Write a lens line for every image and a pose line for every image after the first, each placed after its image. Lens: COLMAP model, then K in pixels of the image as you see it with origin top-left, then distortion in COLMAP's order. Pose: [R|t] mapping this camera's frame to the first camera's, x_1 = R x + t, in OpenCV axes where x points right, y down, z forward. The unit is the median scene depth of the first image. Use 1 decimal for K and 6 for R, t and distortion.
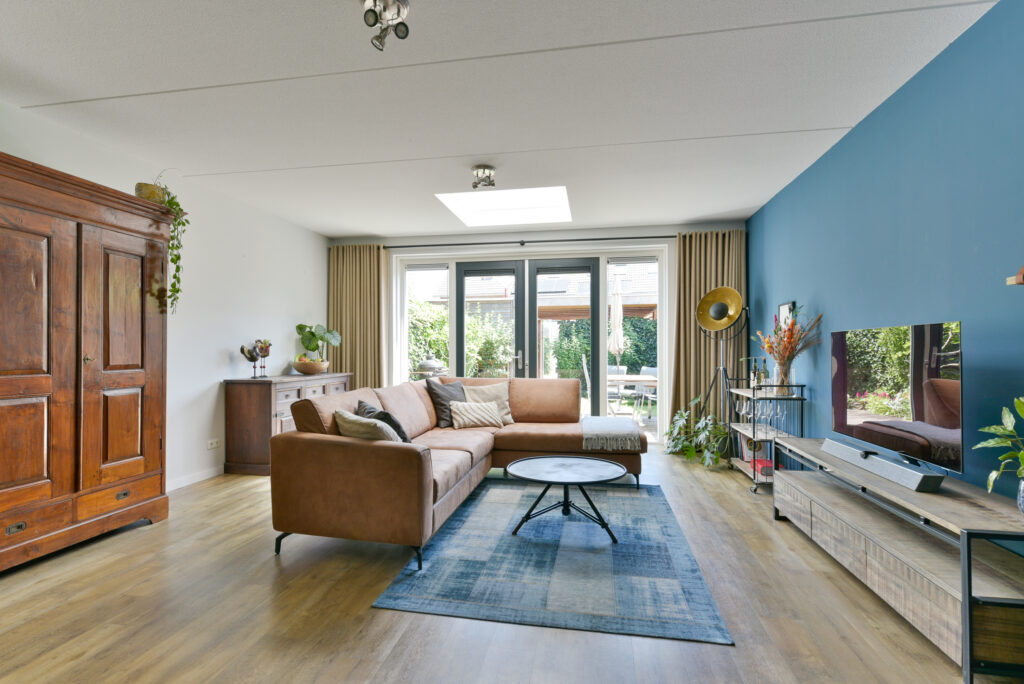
lens RADIAL K [[489.6, 0, 496.1], [0, 489.6, 346.1], [0, 0, 1]] dist [0.000101, -0.000471]
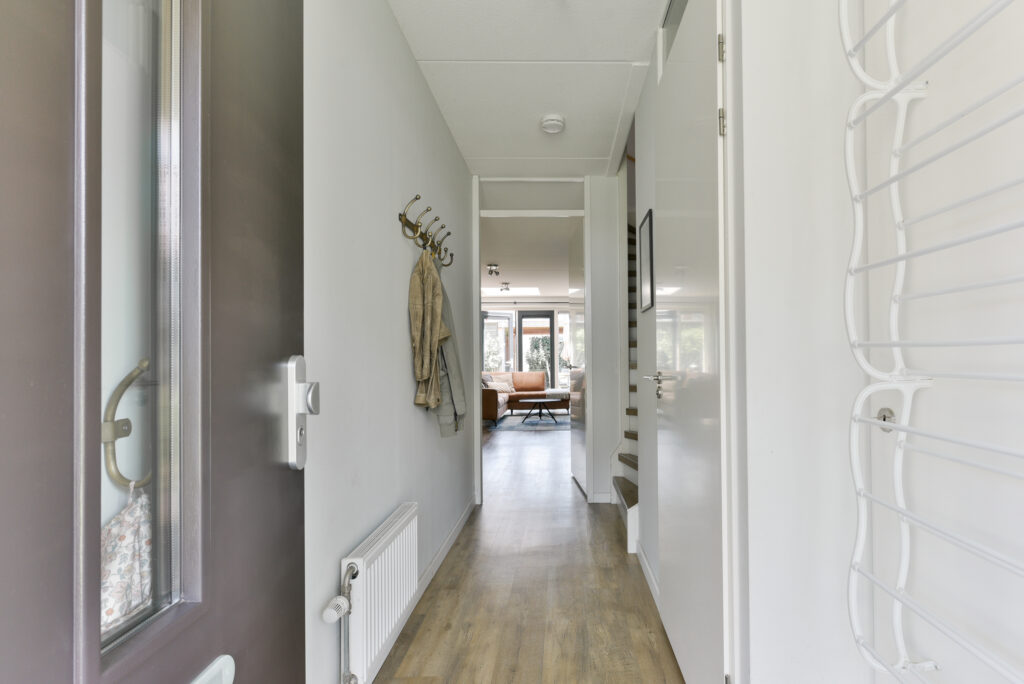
lens RADIAL K [[506.9, 0, 512.0], [0, 506.9, 342.0], [0, 0, 1]] dist [0.000734, 0.000015]
pose [[0.994538, -0.004889, 0.104256, -0.226362], [0.007613, 0.999639, -0.025749, -0.007292], [-0.104093, 0.026402, 0.994217, -1.332885]]
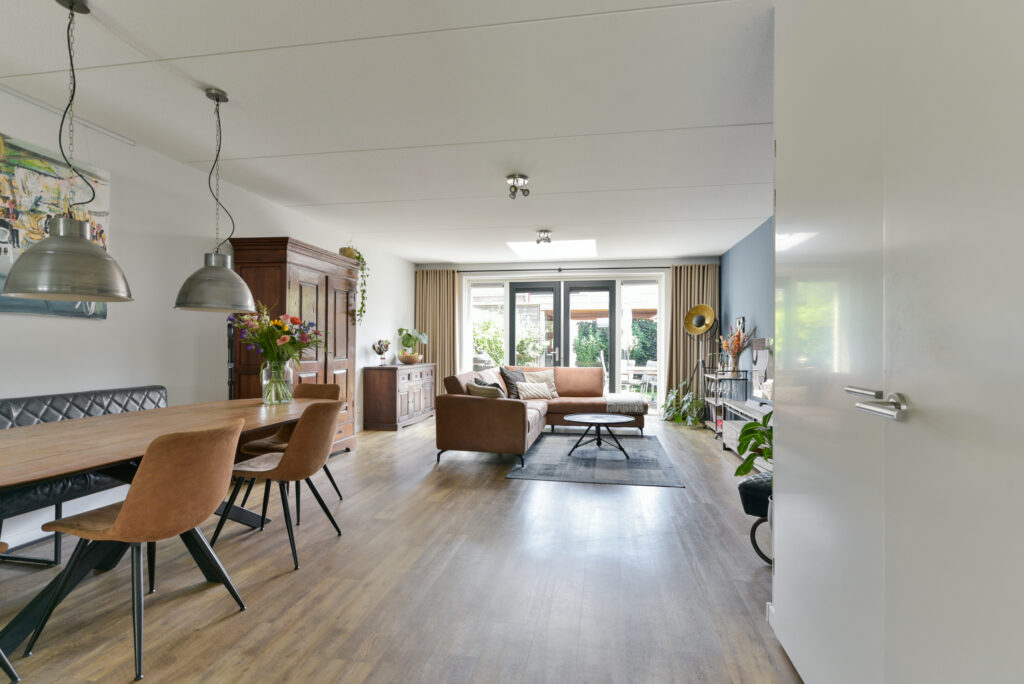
lens RADIAL K [[474.0, 0, 512.0], [0, 474.0, 342.0], [0, 0, 1]] dist [0.001790, 0.000070]
pose [[0.999971, 0.003535, 0.006769, -0.120748], [-0.003536, 0.999994, 0.000030, -0.008803], [-0.006768, -0.000054, 0.999977, -0.452807]]
